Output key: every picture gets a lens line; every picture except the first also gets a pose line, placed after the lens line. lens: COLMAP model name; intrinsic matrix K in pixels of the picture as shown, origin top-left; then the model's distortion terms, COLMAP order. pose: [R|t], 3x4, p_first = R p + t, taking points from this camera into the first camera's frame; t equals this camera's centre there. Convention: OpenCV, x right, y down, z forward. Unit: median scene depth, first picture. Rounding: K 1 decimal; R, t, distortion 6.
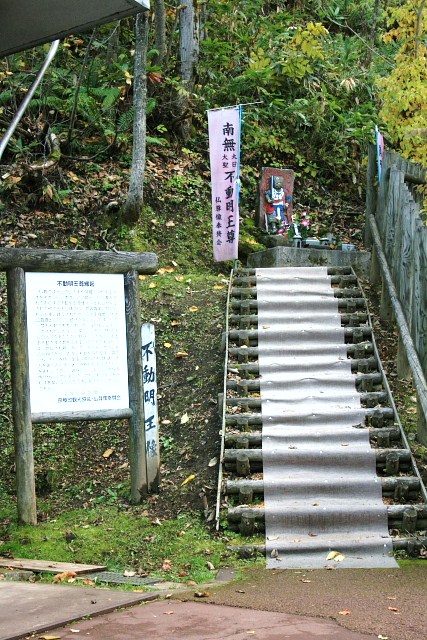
lens RADIAL K [[1056.7, 0, 213.0], [0, 1056.7, 319.6], [0, 0, 1]] dist [0.057216, 0.000000]
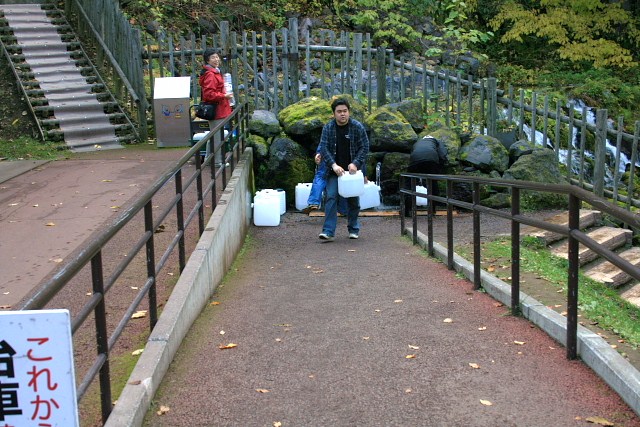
lens RADIAL K [[900.2, 0, 319.9], [0, 900.2, 213.4], [0, 0, 1]] dist [-0.043725, 0.000000]
pose [[0.858421, -0.116019, 0.499653, -0.426029], [-0.009852, 0.970176, 0.242201, -0.115950], [-0.512851, -0.212833, 0.831677, -0.879146]]
